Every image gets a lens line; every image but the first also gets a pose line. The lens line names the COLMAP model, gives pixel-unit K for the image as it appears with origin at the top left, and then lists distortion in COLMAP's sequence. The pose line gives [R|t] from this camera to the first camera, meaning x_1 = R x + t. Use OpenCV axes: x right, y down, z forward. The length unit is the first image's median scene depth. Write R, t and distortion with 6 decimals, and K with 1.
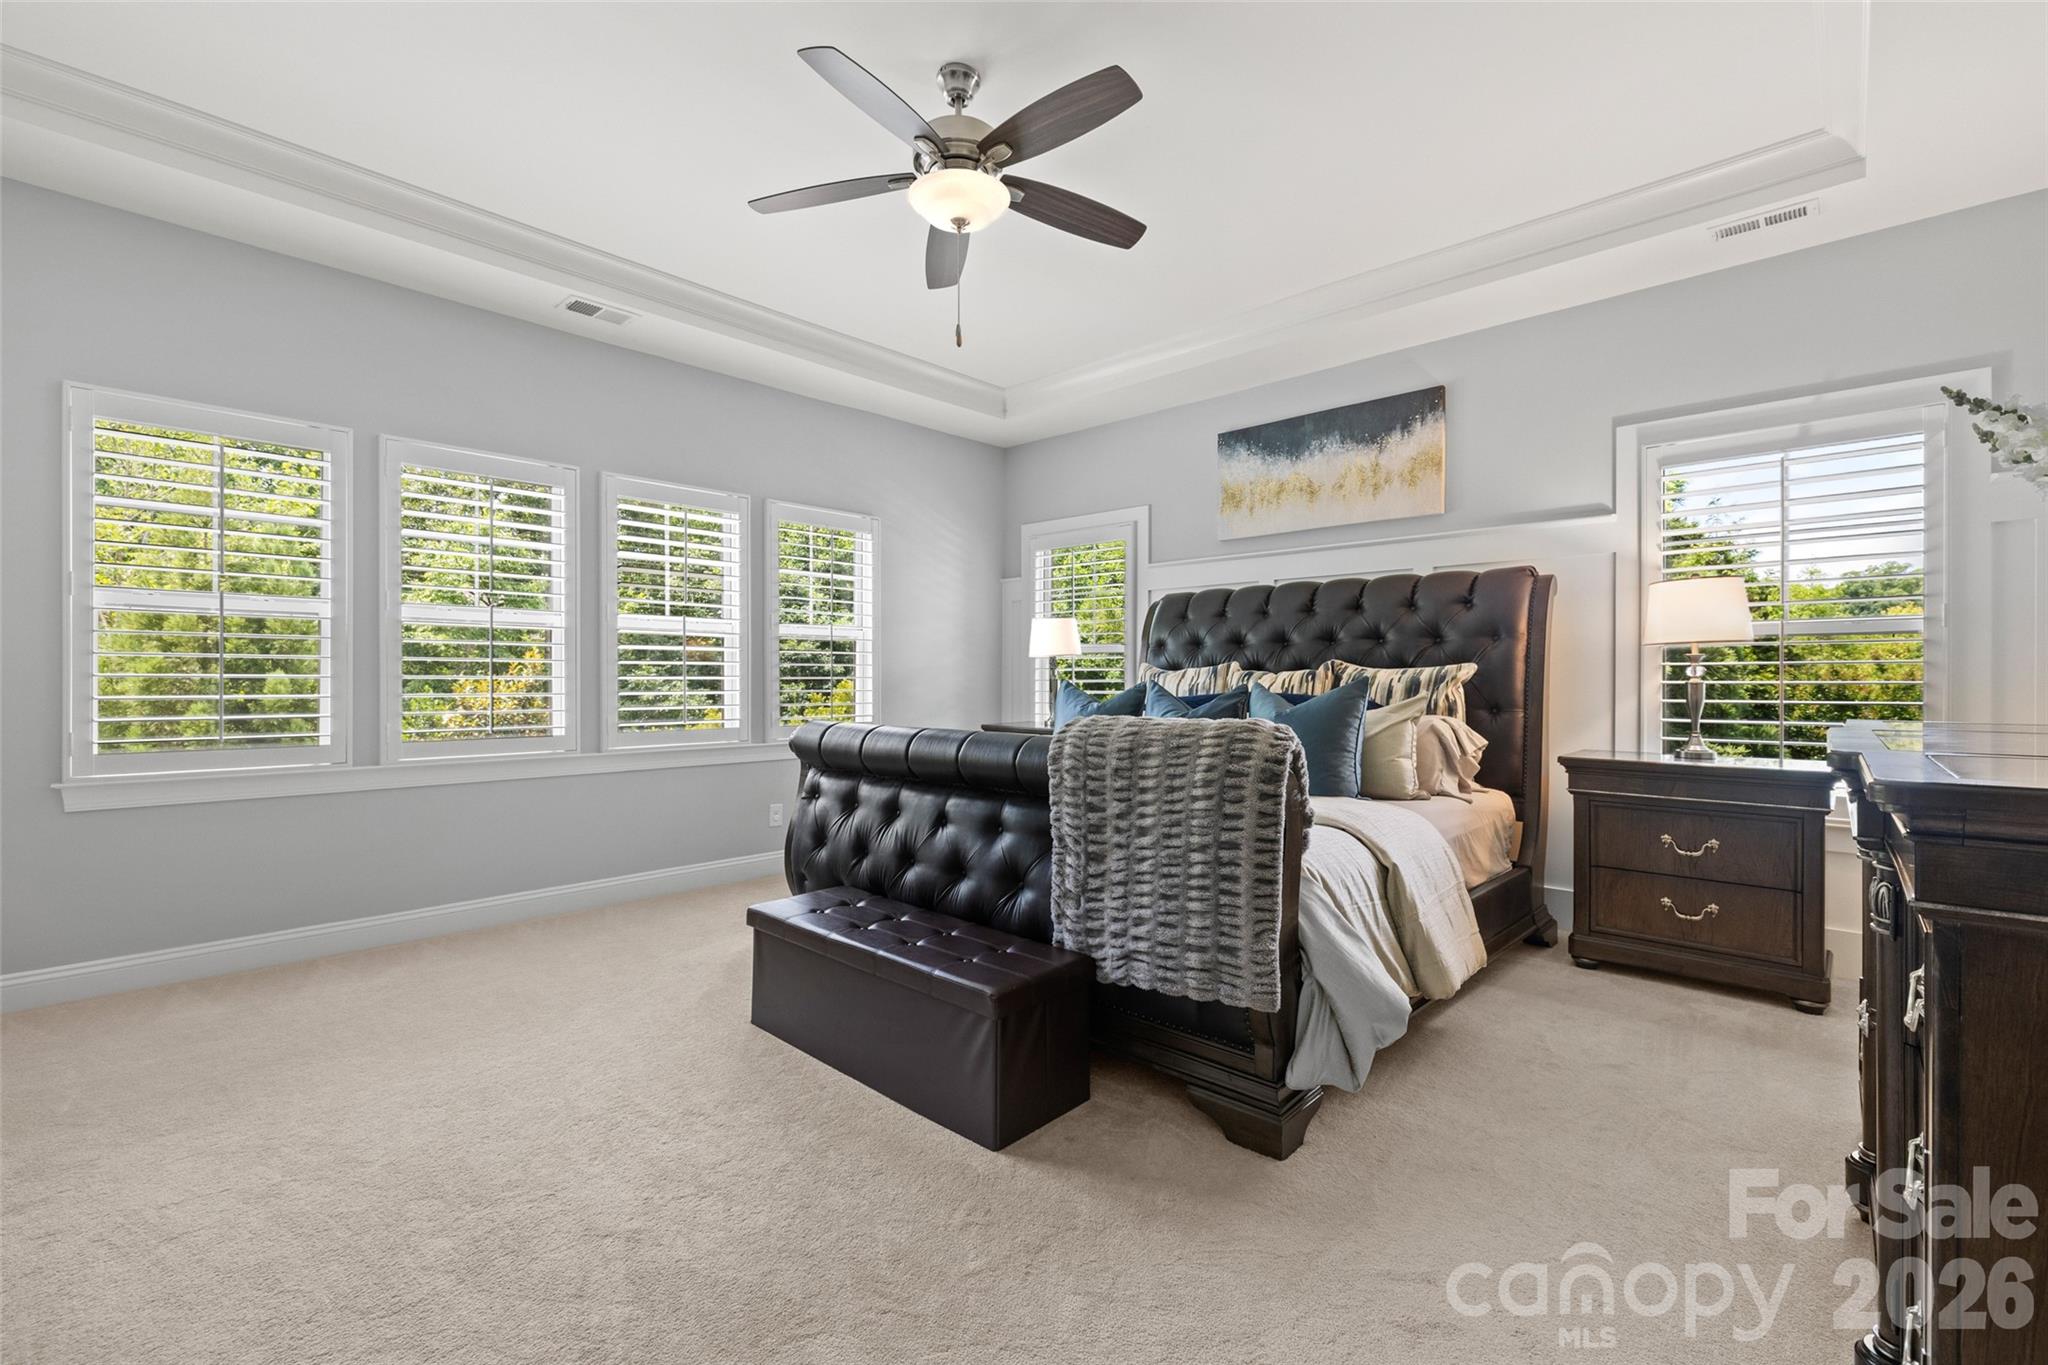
lens RADIAL K [[884.5, 0, 1031.8], [0, 884.5, 683.8], [0, 0, 1]] dist [0.001745, -0.000753]
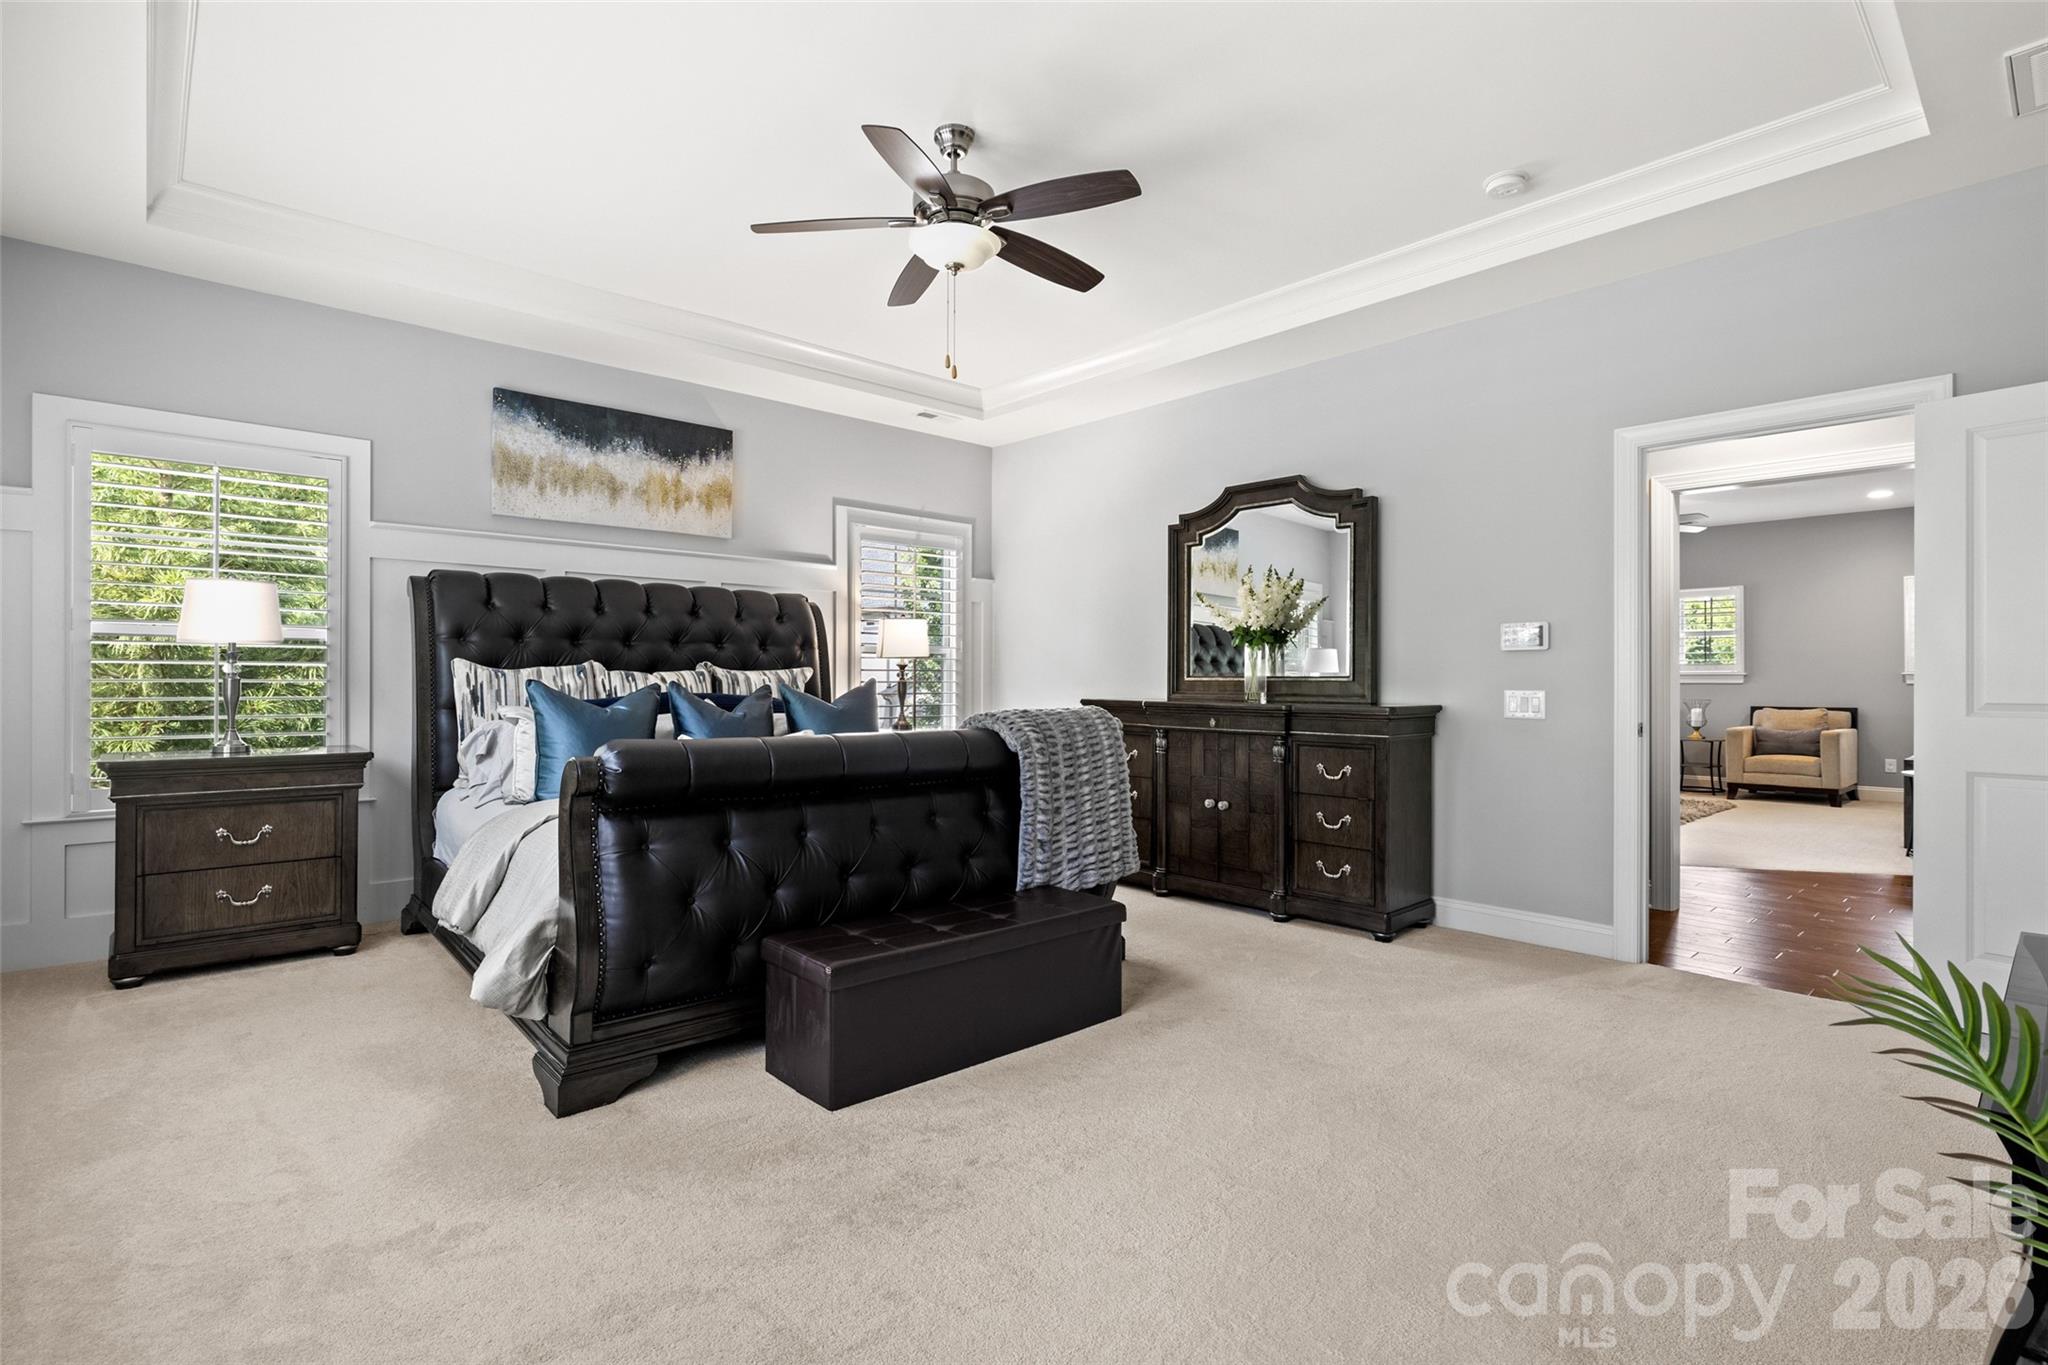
lens RADIAL K [[982.9, 0, 1020.4], [0, 982.9, 678.2], [0, 0, 1]] dist [-0.005683, 0.001474]
pose [[0.081534, 0.000814, 0.996670, -0.856071], [0.002330, 0.999997, -0.001007, -0.005927], [-0.996668, 0.002405, 0.081532, 0.541923]]
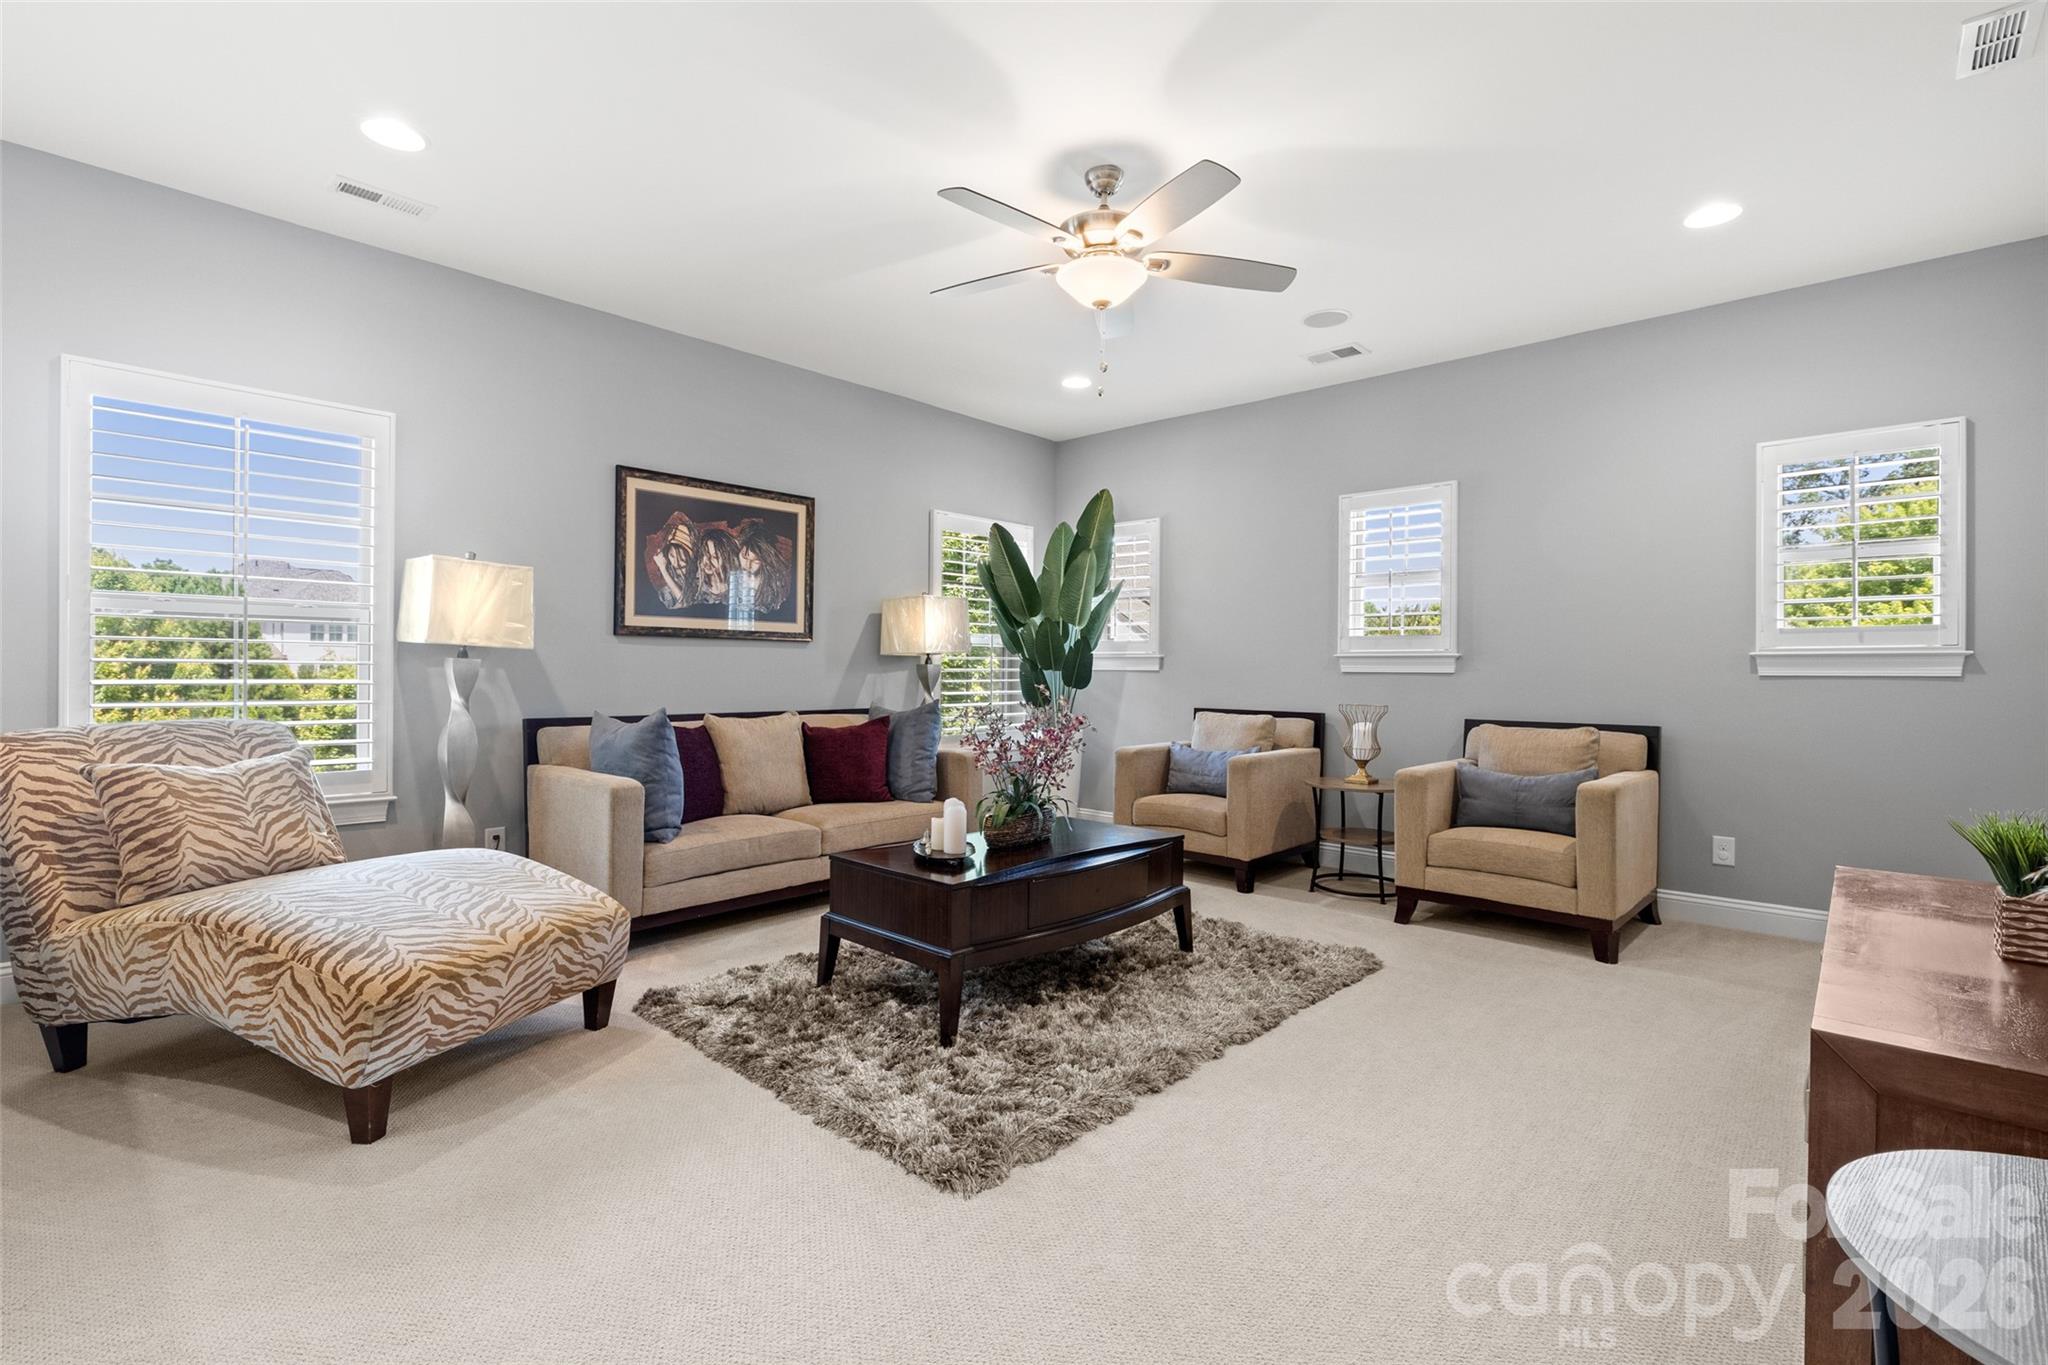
lens RADIAL K [[920.5, 0, 1035.9], [0, 920.5, 680.1], [0, 0, 1]] dist [-0.001750, 0.000025]
pose [[-0.014700, -0.005245, 0.999878, -0.689323], [-0.007636, 0.999958, 0.005133, -0.003529], [-0.999863, -0.007559, -0.014740, 0.418998]]
